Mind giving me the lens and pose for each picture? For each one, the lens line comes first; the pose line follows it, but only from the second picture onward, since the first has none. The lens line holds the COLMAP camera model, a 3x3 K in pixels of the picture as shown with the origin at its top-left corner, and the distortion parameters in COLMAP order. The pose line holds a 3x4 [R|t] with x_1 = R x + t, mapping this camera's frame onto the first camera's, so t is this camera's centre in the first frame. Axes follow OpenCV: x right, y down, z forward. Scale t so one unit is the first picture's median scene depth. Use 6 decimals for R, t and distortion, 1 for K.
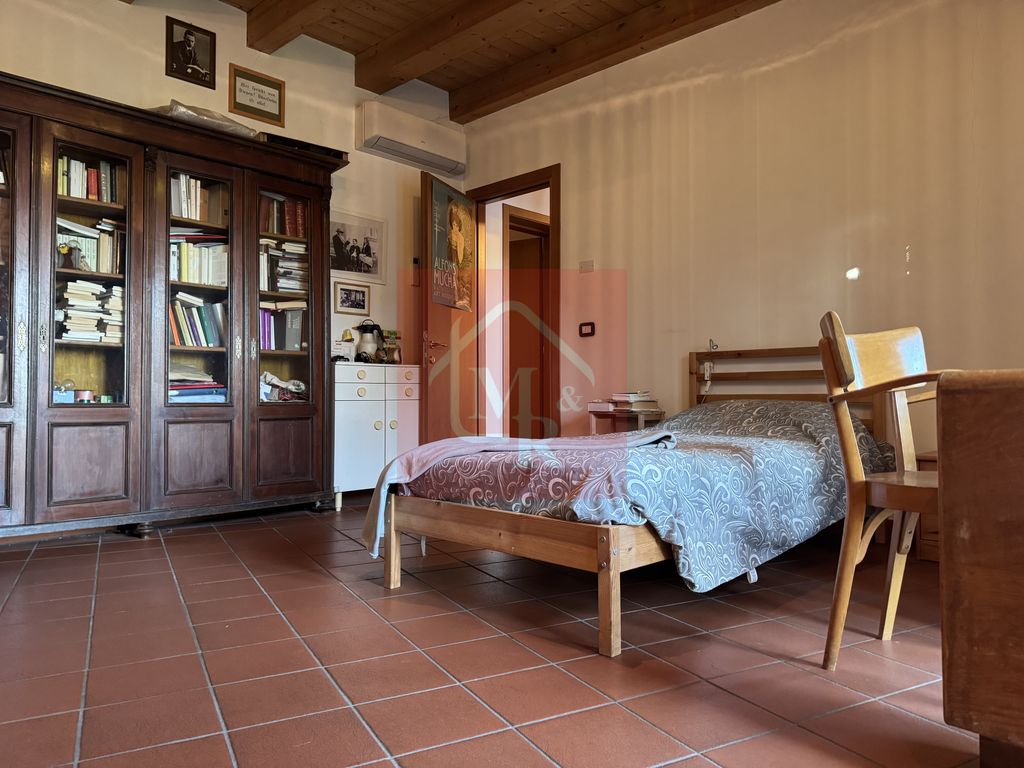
lens RADIAL K [[714.6, 0, 507.5], [0, 714.6, 378.8], [0, 0, 1]] dist [0.058233, -0.065308]
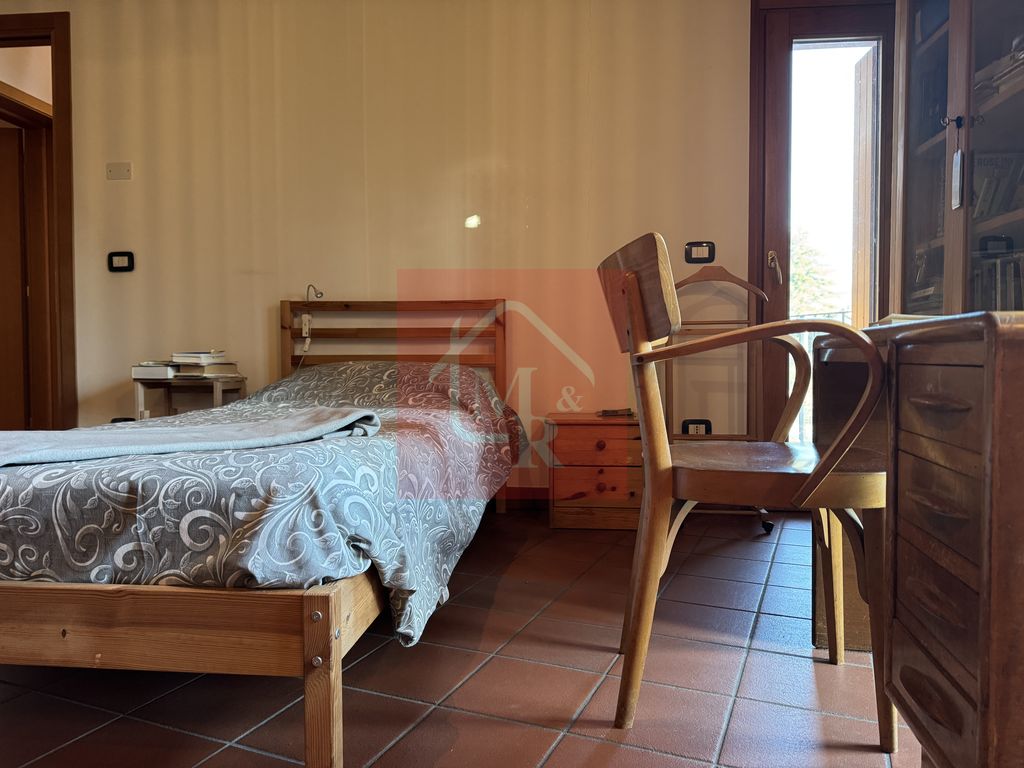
lens RADIAL K [[714.6, 0, 515.5], [0, 714.6, 385.4], [0, 0, 1]] dist [0.058233, -0.065308]
pose [[0.779054, -0.023556, 0.626514, -0.074613], [-0.014785, 0.998326, 0.055921, 0.013915], [-0.626782, -0.052828, 0.777402, 0.418628]]
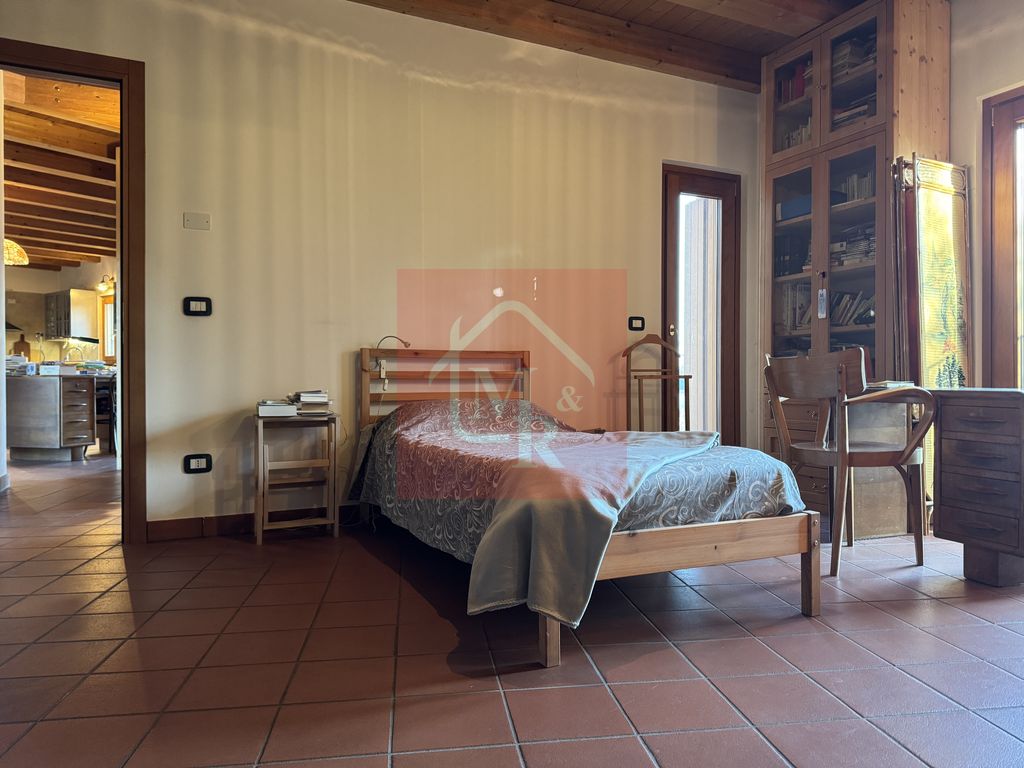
lens RADIAL K [[714.6, 0, 517.1], [0, 714.6, 383.9], [0, 0, 1]] dist [0.058233, -0.065308]
pose [[0.347064, -0.004784, 0.937829, -1.019718], [-0.024760, 0.999592, 0.014262, -0.015960], [-0.937514, -0.028171, 0.346804, 0.901421]]
